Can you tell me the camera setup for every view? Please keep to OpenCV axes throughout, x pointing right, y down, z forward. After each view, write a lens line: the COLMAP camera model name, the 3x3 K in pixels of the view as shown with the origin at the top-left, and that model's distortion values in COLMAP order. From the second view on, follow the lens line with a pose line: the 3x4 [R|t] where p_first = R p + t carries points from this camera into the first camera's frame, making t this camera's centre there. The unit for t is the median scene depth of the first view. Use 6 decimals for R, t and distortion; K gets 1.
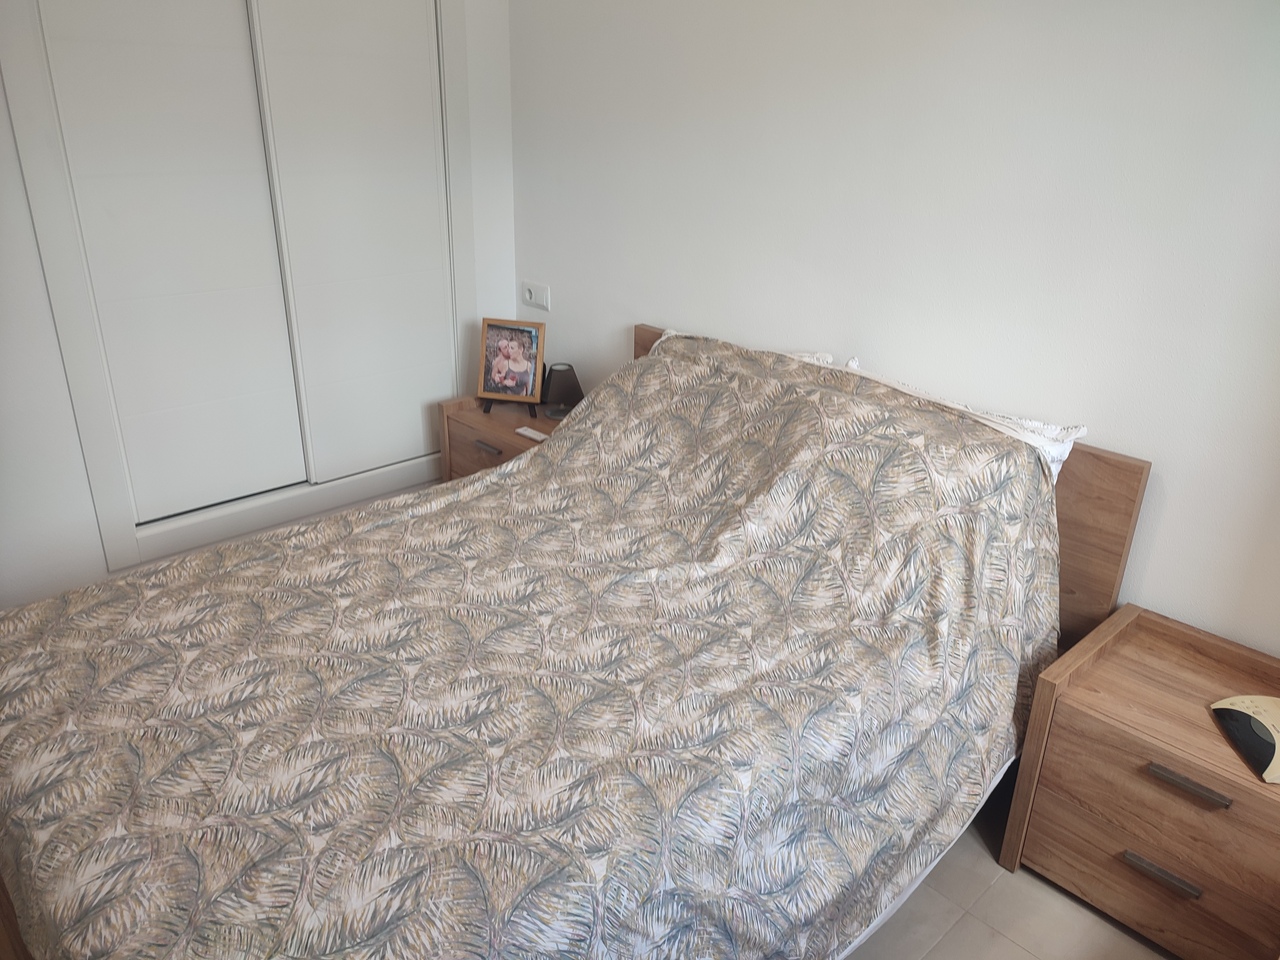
lens RADIAL K [[937.2, 0, 641.0], [0, 937.2, 478.5], [0, 0, 1]] dist [0.013367, -0.014073]
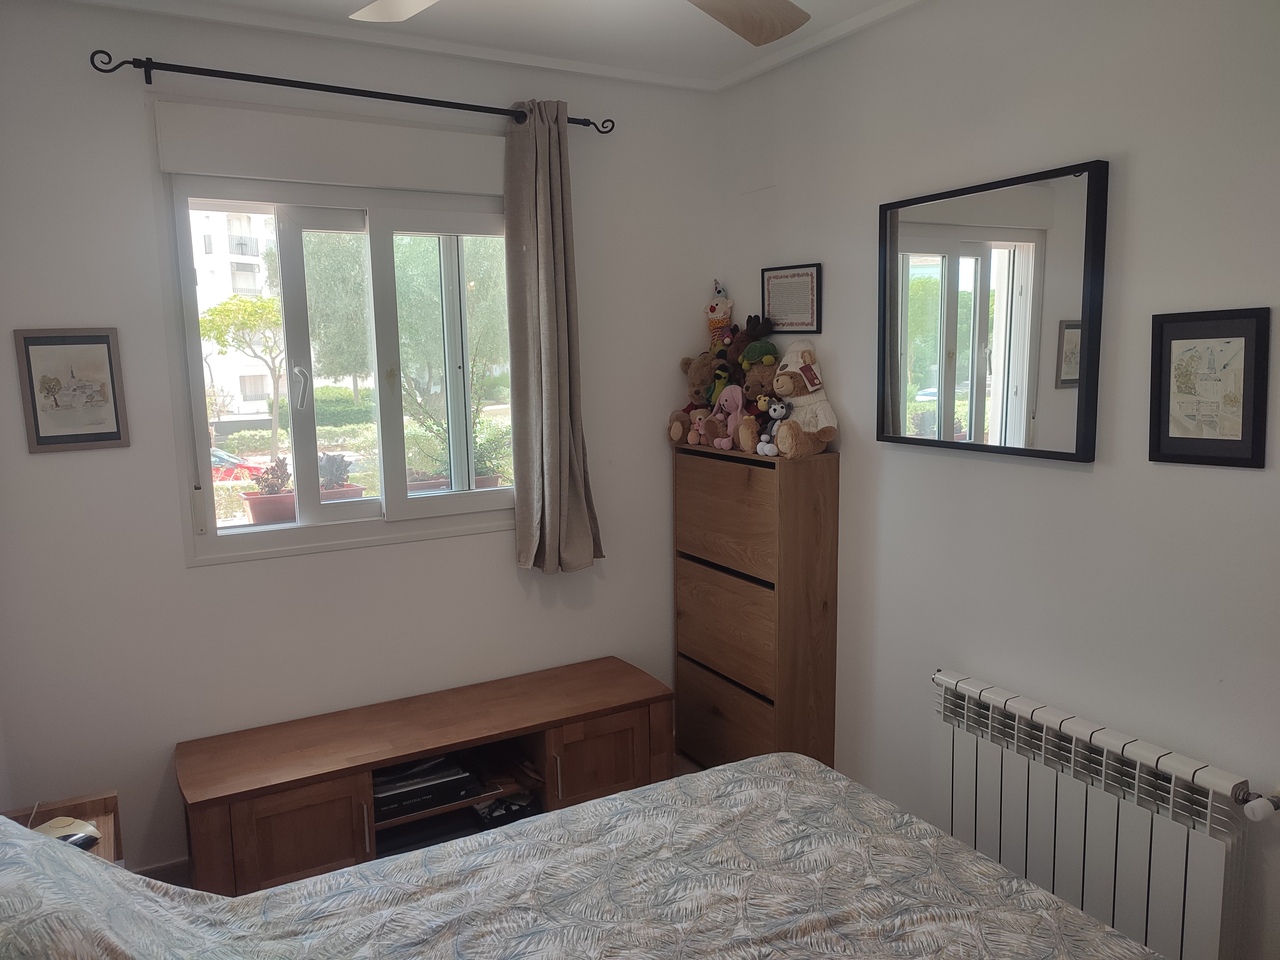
lens RADIAL K [[937.2, 0, 642.1], [0, 937.2, 481.1], [0, 0, 1]] dist [0.013367, -0.014073]
pose [[-0.971754, -0.045411, 0.231584, -0.379940], [0.082333, 0.854418, 0.513021, -0.754092], [-0.221166, 0.517597, -0.826546, 1.726920]]
